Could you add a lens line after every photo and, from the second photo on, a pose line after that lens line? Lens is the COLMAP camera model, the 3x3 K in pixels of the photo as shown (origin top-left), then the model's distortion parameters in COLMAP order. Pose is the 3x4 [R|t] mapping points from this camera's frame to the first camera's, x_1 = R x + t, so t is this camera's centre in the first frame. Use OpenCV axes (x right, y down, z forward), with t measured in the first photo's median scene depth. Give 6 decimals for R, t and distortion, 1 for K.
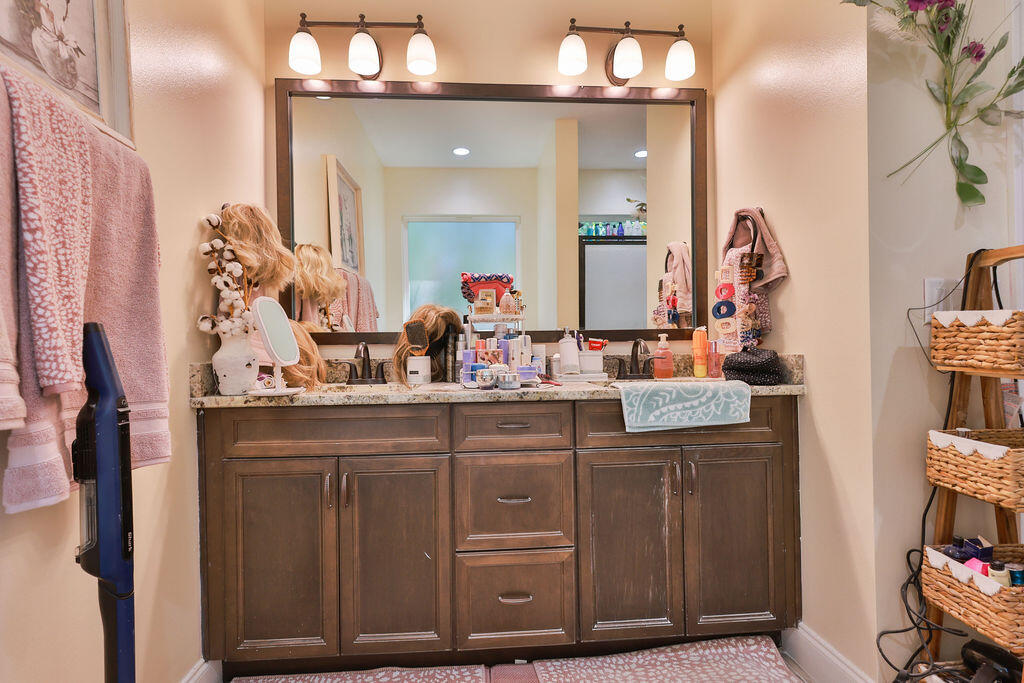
lens RADIAL K [[507.4, 0, 512.0], [0, 507.4, 341.5], [0, 0, 1]] dist [0.008289, -0.001079]
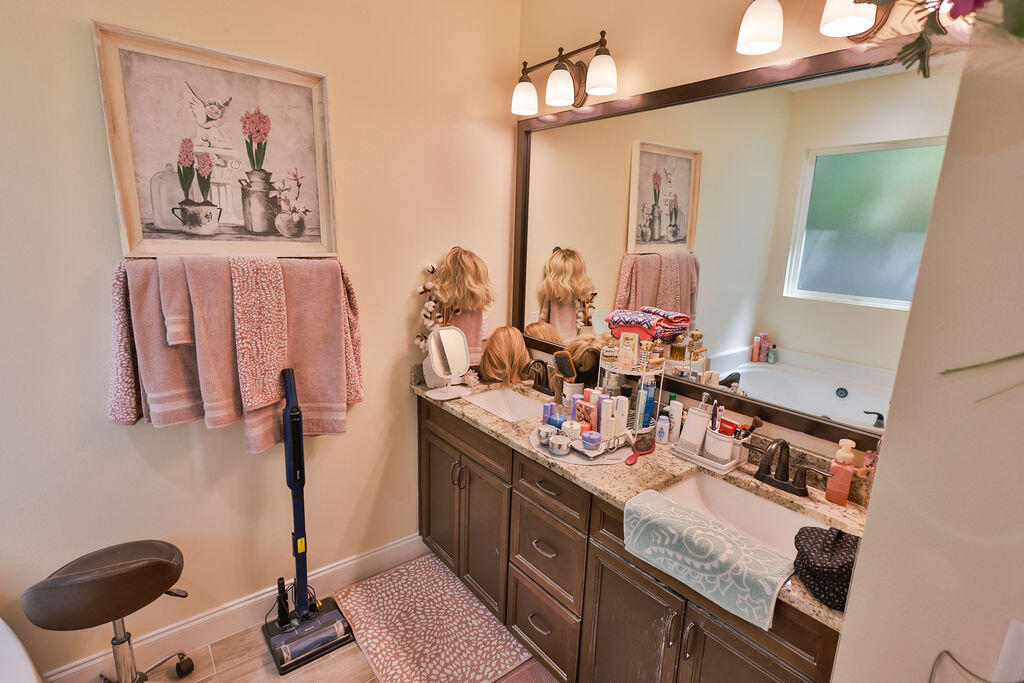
lens RADIAL K [[507.4, 0, 512.0], [0, 507.4, 341.5], [0, 0, 1]] dist [0.008289, -0.001079]
pose [[0.565279, 0.210515, -0.797586, 0.753456], [-0.038594, 0.972579, 0.229349, -0.379336], [0.823996, -0.098864, 0.557903, 0.368582]]
